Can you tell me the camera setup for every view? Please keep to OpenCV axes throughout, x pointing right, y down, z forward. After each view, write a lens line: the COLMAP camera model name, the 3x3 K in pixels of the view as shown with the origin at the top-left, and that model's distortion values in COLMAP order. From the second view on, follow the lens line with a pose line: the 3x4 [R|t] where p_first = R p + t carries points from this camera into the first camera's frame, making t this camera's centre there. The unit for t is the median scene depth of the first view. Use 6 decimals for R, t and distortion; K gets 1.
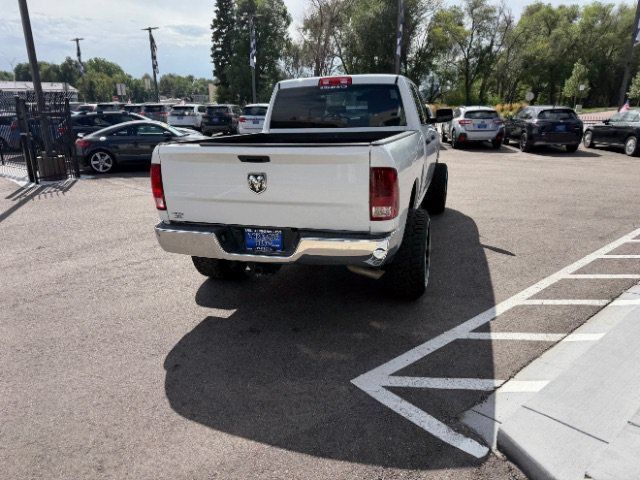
lens RADIAL K [[451.1, 0, 318.6], [0, 451.1, 244.8], [0, 0, 1]] dist [0.021293, -0.028192]
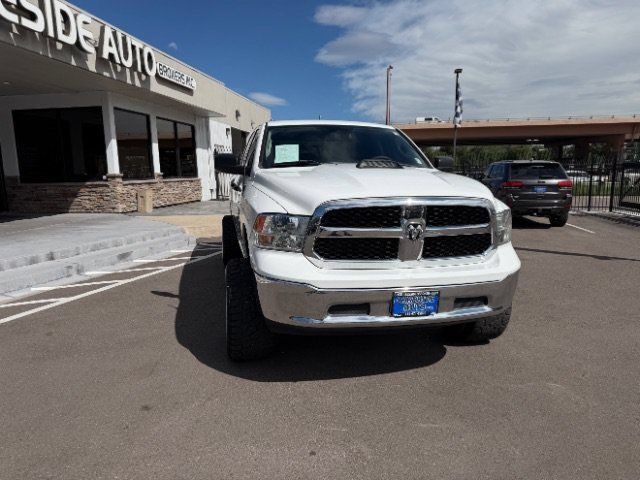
lens RADIAL K [[451.1, 0, 317.2], [0, 451.1, 242.9], [0, 0, 1]] dist [0.021293, -0.028192]
pose [[-0.864545, 0.101951, -0.492106, 0.649646], [-0.126449, 0.903576, 0.409343, -0.604192], [0.486388, 0.416122, -0.768290, 2.094604]]
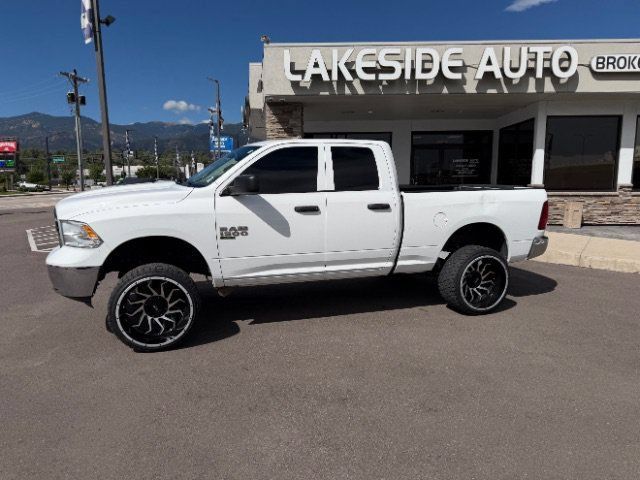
lens RADIAL K [[451.1, 0, 317.9], [0, 451.1, 243.3], [0, 0, 1]] dist [0.021293, -0.028192]
pose [[-0.588281, -0.098944, 0.802581, -0.858527], [0.245470, 0.923806, 0.293815, -0.509549], [-0.770500, 0.369855, -0.519170, 1.800394]]
